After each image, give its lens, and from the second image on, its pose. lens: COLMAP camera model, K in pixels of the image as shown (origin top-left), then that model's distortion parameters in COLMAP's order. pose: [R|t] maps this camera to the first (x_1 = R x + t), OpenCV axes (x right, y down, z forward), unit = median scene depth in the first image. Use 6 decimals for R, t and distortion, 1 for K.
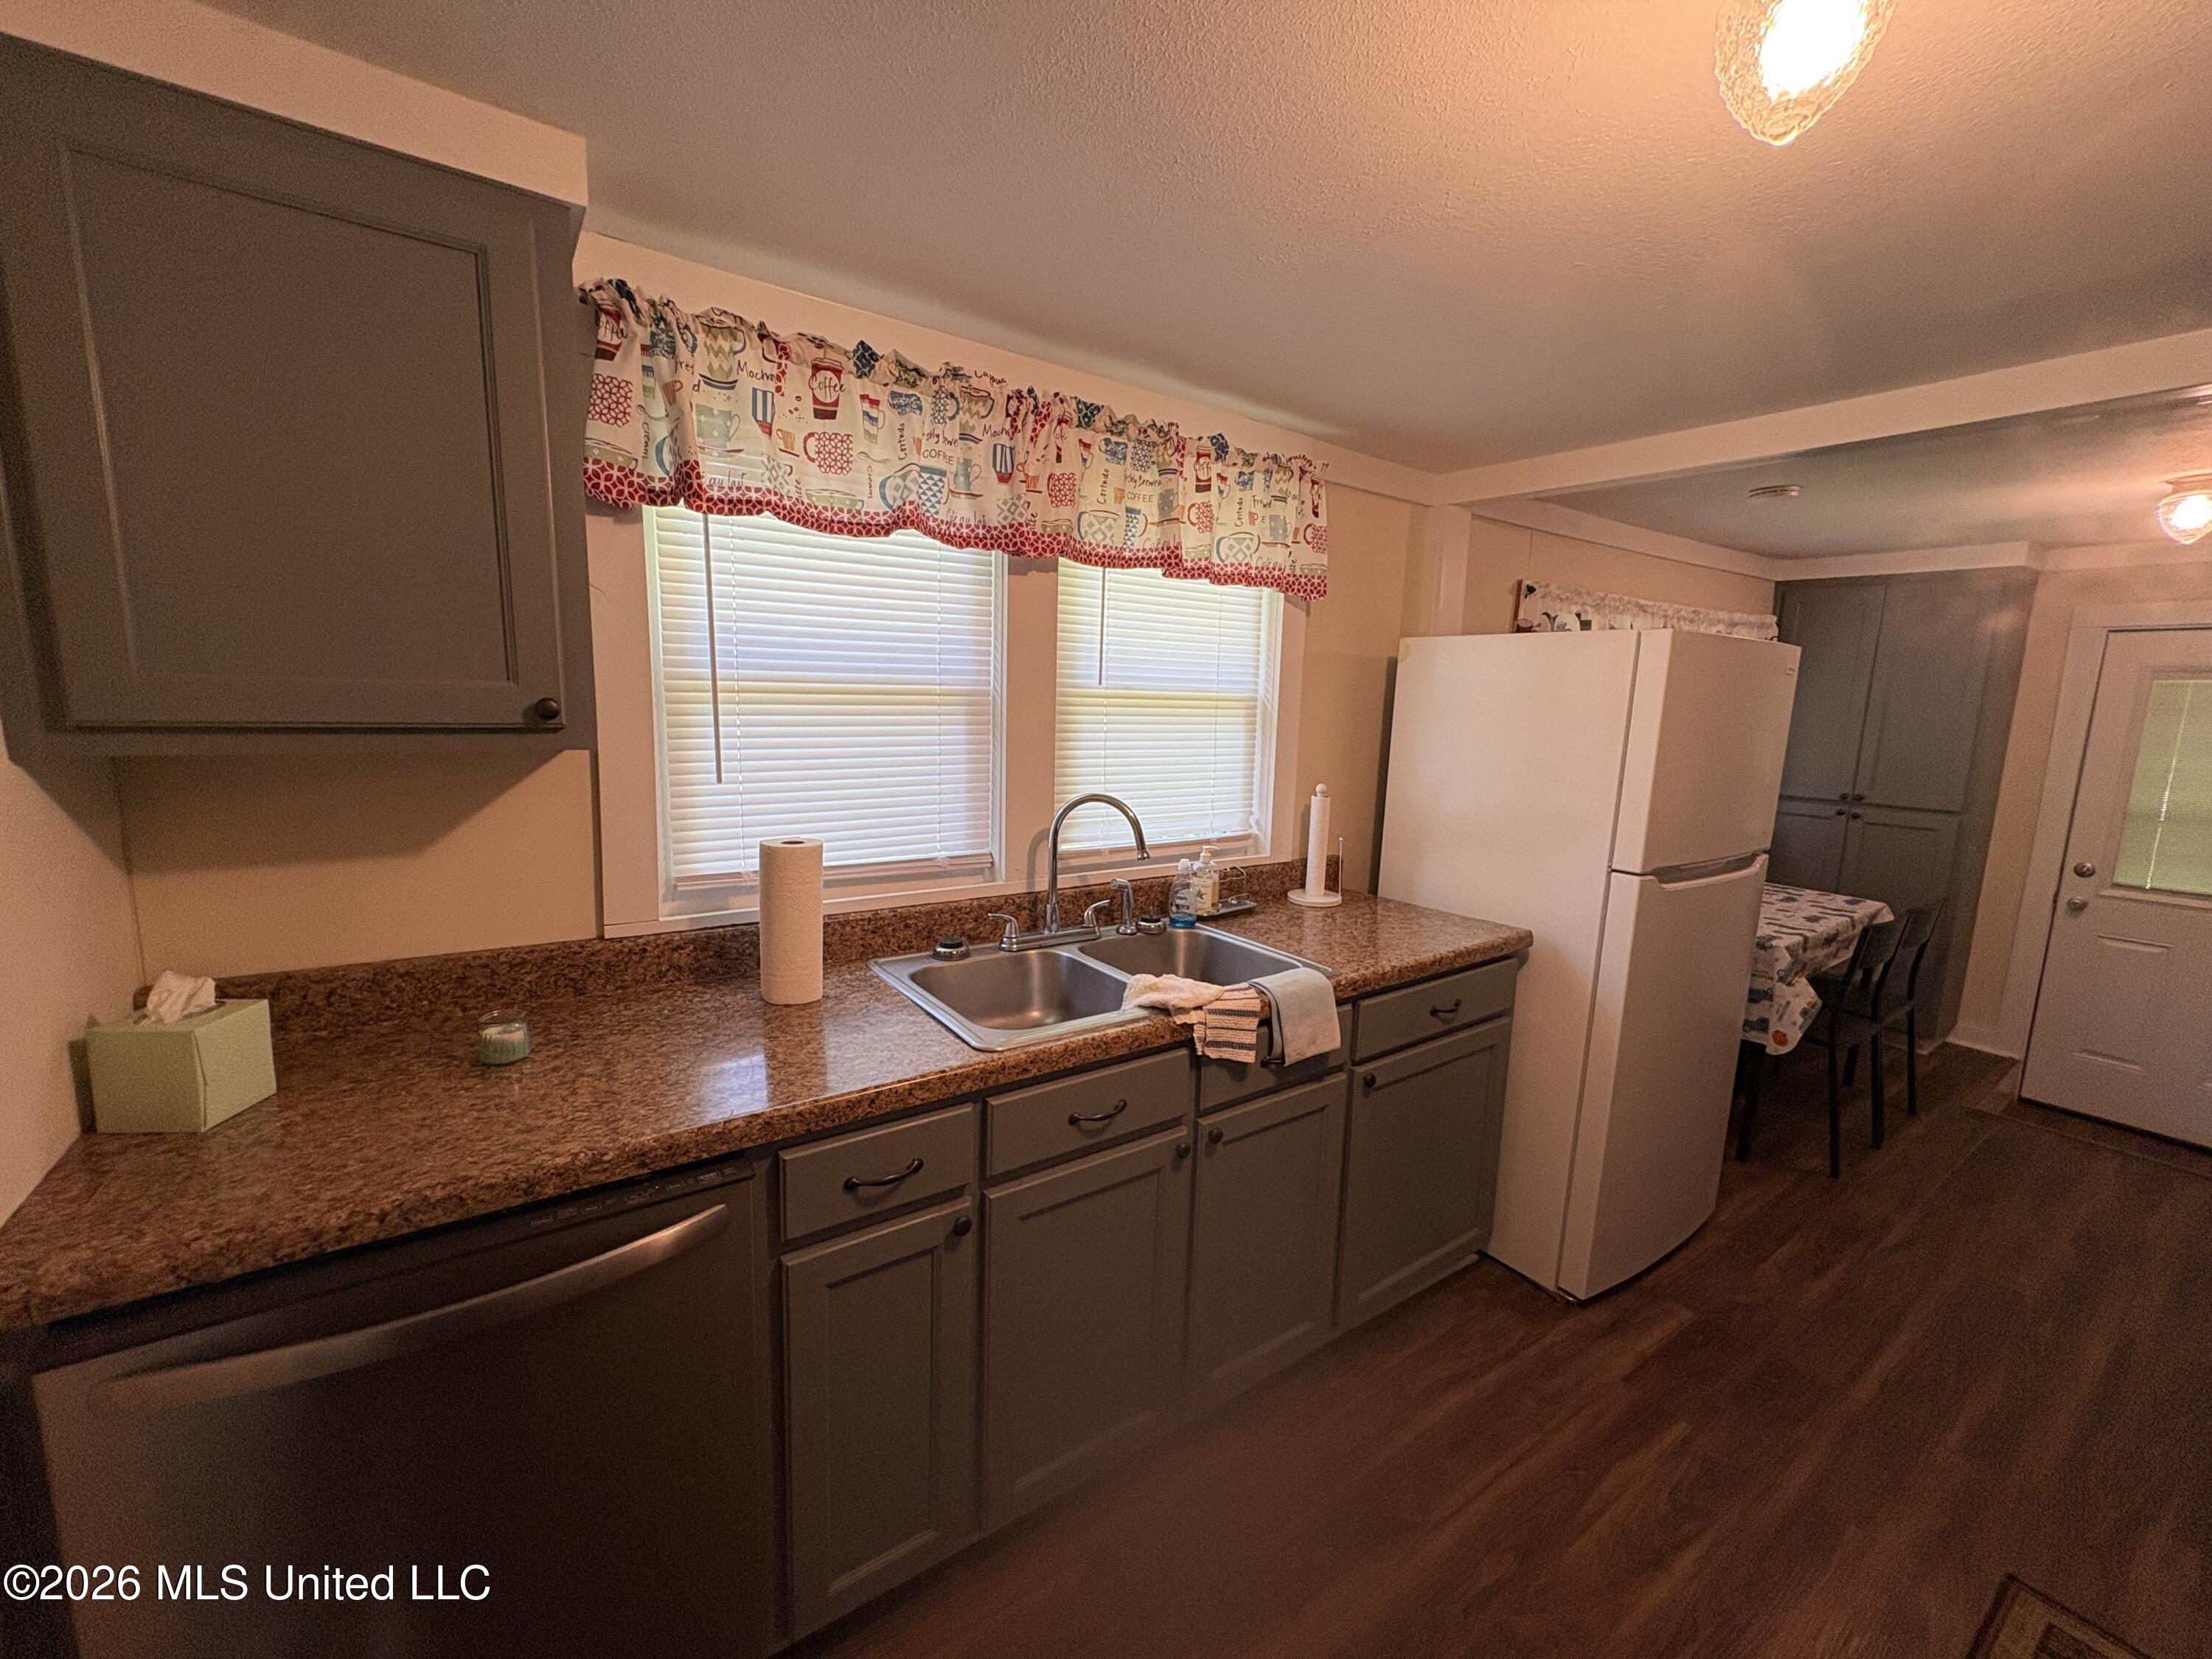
lens RADIAL K [[883.6, 0, 1106.9], [0, 883.6, 835.3], [0, 0, 1]] dist [-0.000106, 0.000751]
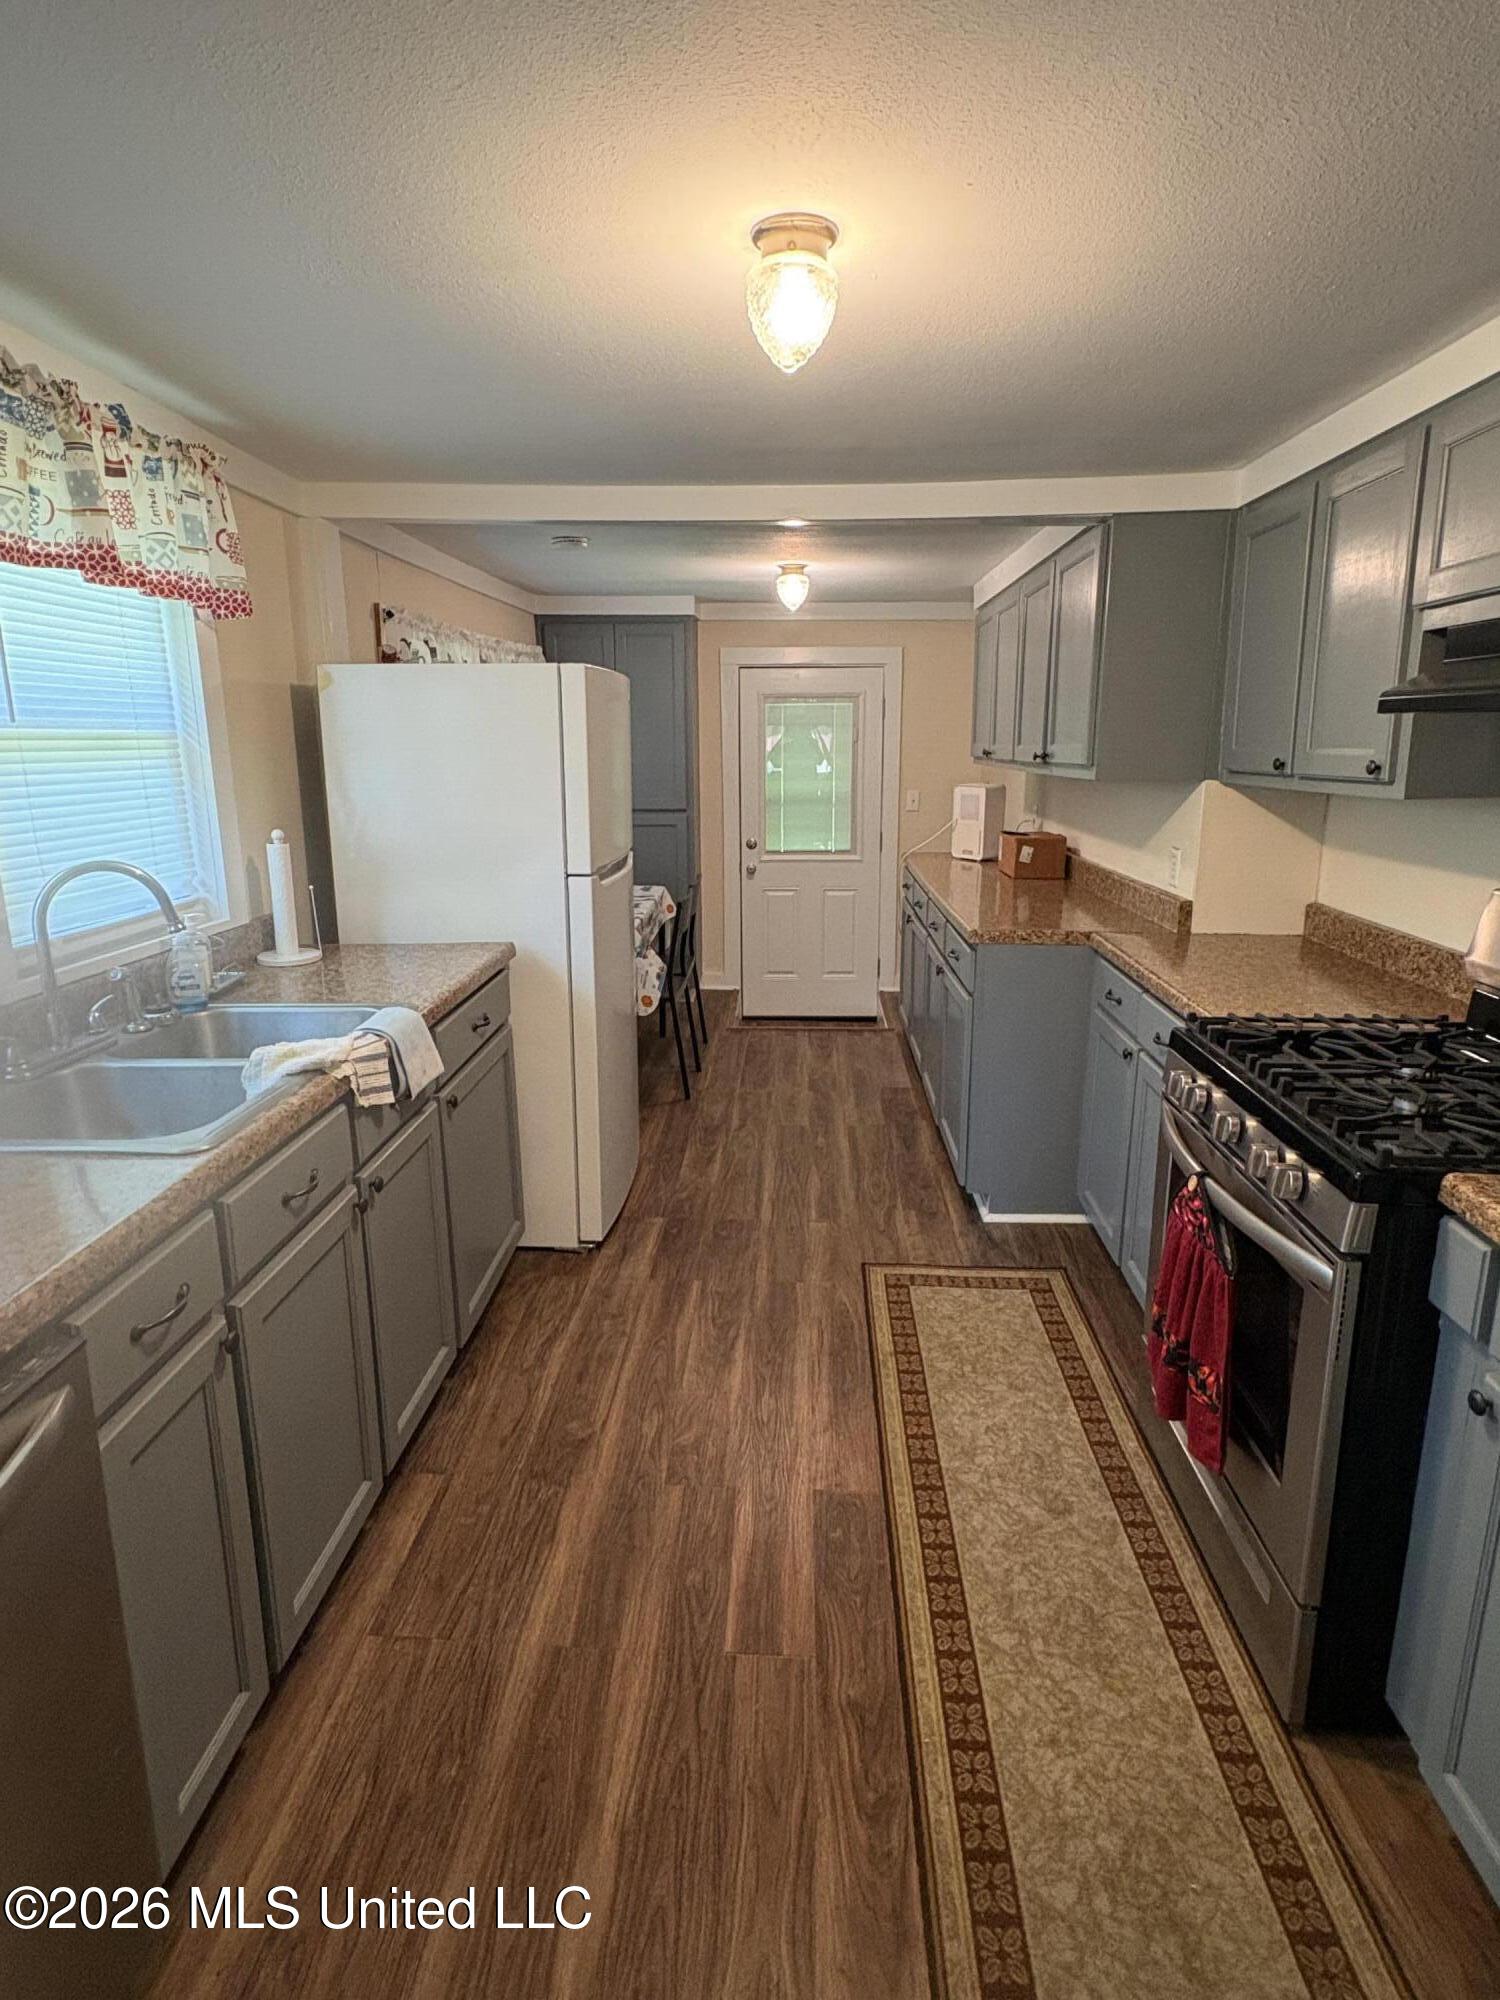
lens RADIAL K [[1062.5, 0, 745.4], [0, 1062.5, 984.2], [0, 0, 1]] dist [0.016803, -0.000872]
pose [[0.609509, -0.210010, 0.764457, -0.380302], [0.147048, 0.977491, 0.151291, 0.001877], [-0.779022, 0.020198, 0.626671, -0.054717]]
